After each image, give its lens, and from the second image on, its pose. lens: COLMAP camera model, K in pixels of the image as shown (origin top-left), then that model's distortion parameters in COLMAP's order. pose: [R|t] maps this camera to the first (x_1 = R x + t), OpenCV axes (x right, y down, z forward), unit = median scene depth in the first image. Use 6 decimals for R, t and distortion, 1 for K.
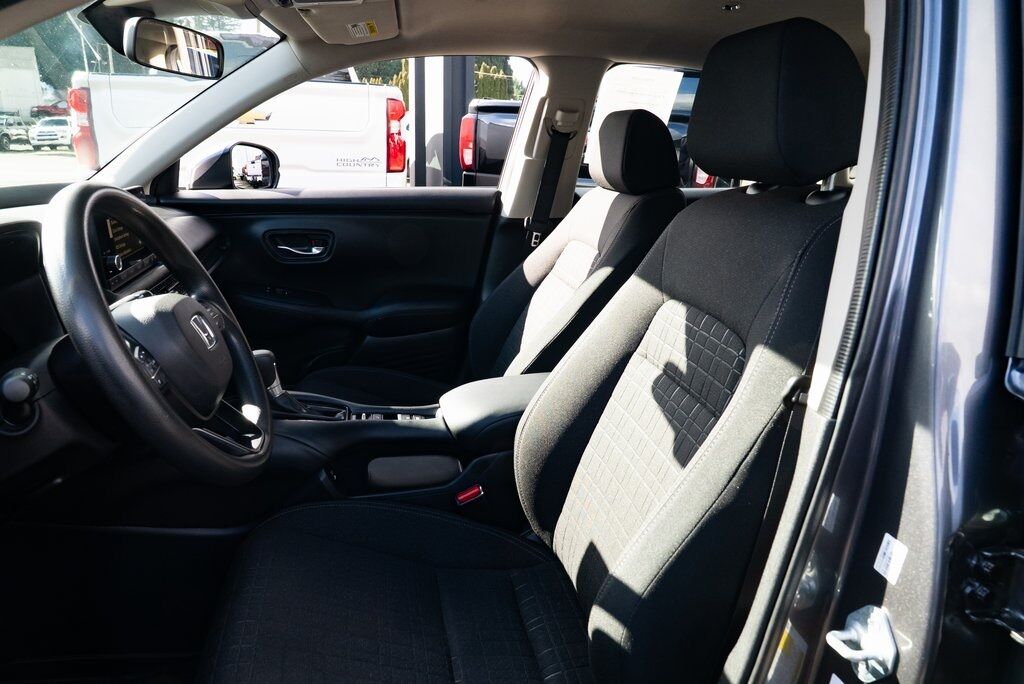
lens RADIAL K [[693.4, 0, 507.9], [0, 693.4, 338.1], [0, 0, 1]] dist [-0.039797, 0.019340]
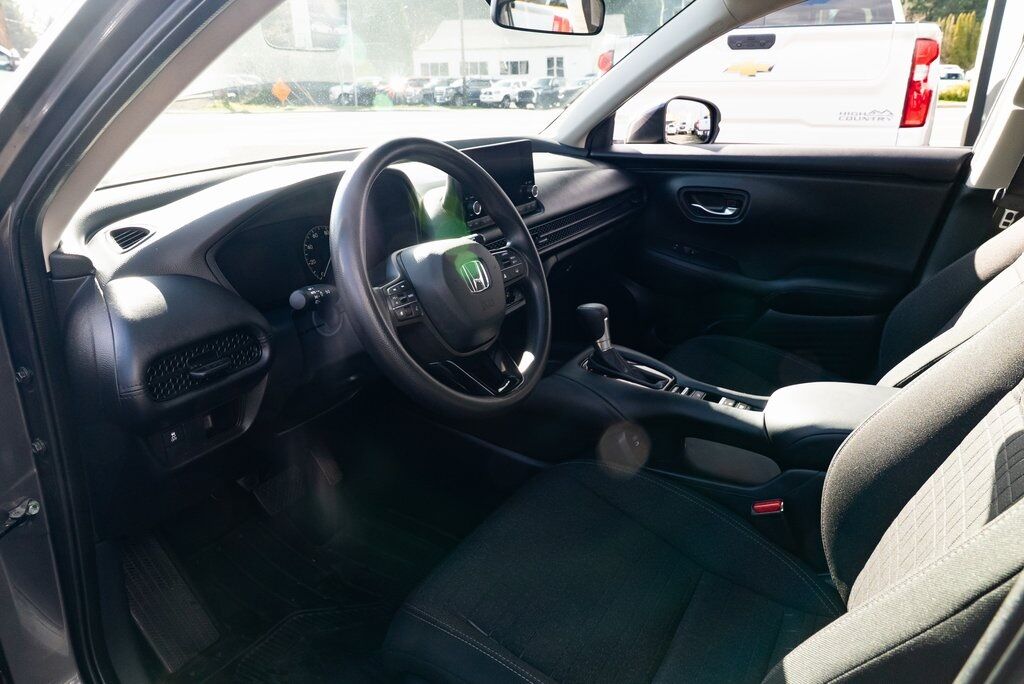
lens RADIAL K [[693.4, 0, 516.8], [0, 693.4, 346.5], [0, 0, 1]] dist [-0.039797, 0.019340]
pose [[0.740293, 0.196720, -0.642859, 0.149227], [-0.149330, 0.980459, 0.128066, -0.022454], [0.655490, 0.001192, 0.755203, 0.094367]]
